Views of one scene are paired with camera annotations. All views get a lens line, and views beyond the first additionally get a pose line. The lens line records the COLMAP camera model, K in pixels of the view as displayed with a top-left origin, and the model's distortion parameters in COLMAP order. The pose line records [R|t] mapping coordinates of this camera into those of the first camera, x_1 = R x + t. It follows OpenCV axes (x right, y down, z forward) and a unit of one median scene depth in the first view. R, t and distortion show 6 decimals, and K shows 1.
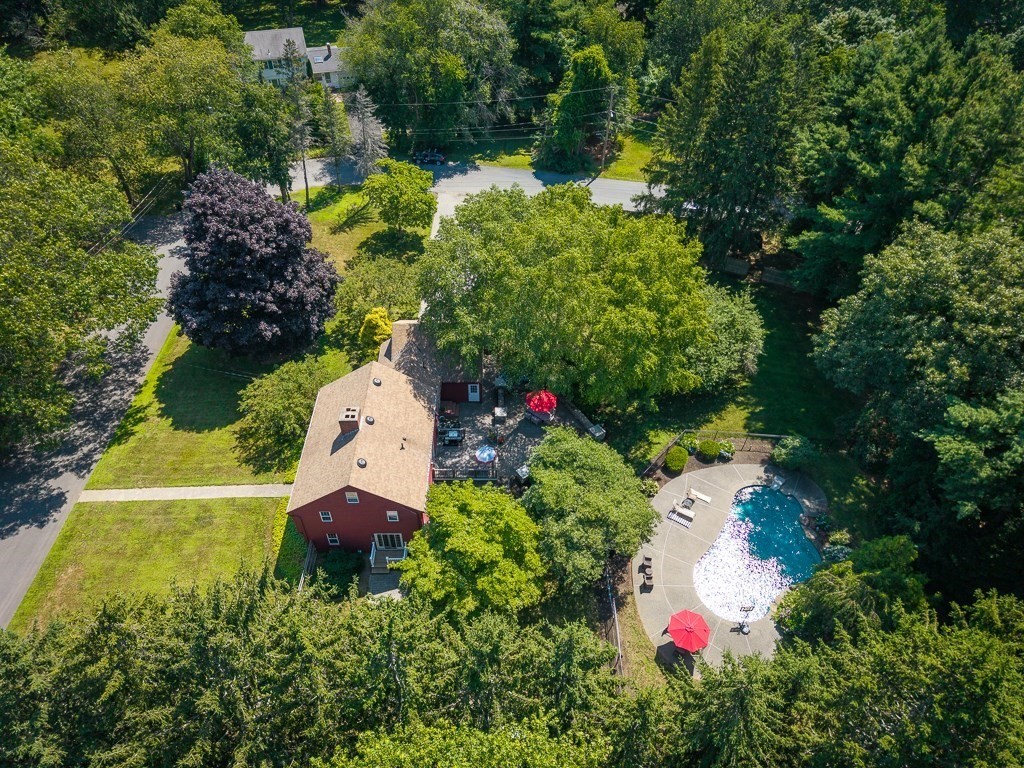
lens RADIAL K [[697.3, 0, 512.0], [0, 697.3, 384.0], [0, 0, 1]] dist [0.054648, -0.001292]
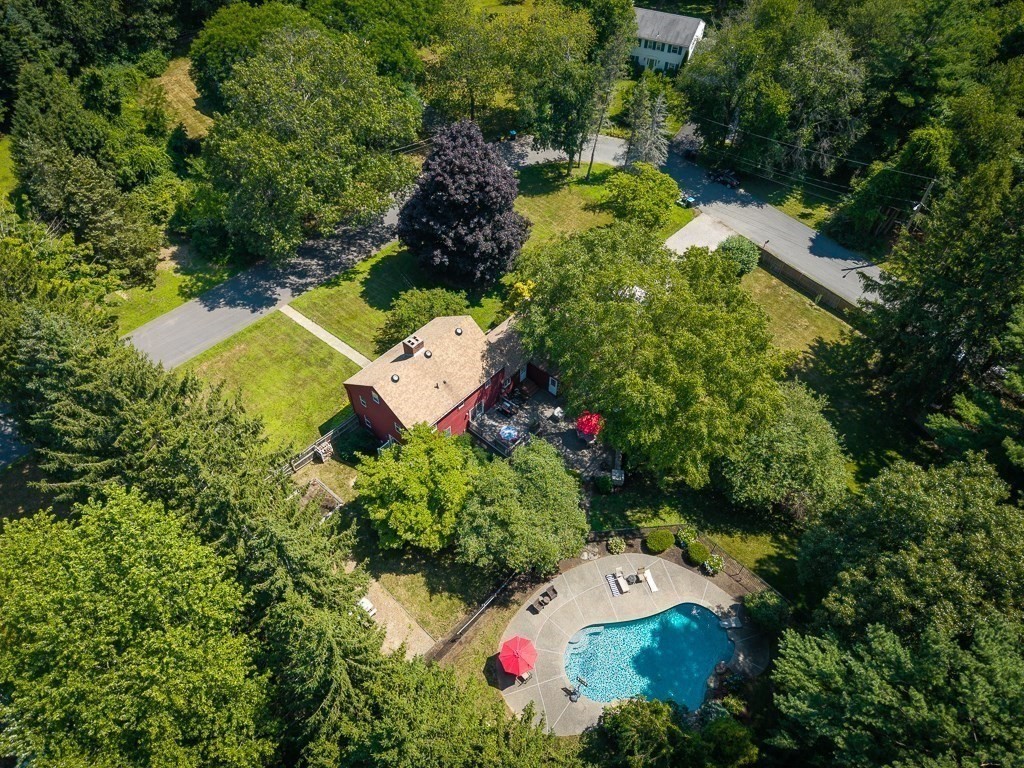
lens RADIAL K [[700.9, 0, 512.0], [0, 700.9, 384.0], [0, 0, 1]] dist [0.075709, -0.000811]
pose [[0.748117, 0.497796, -0.438770, 0.402665], [-0.476957, 0.863110, 0.165994, -0.151421], [0.461338, 0.085091, 0.883135, -0.013735]]
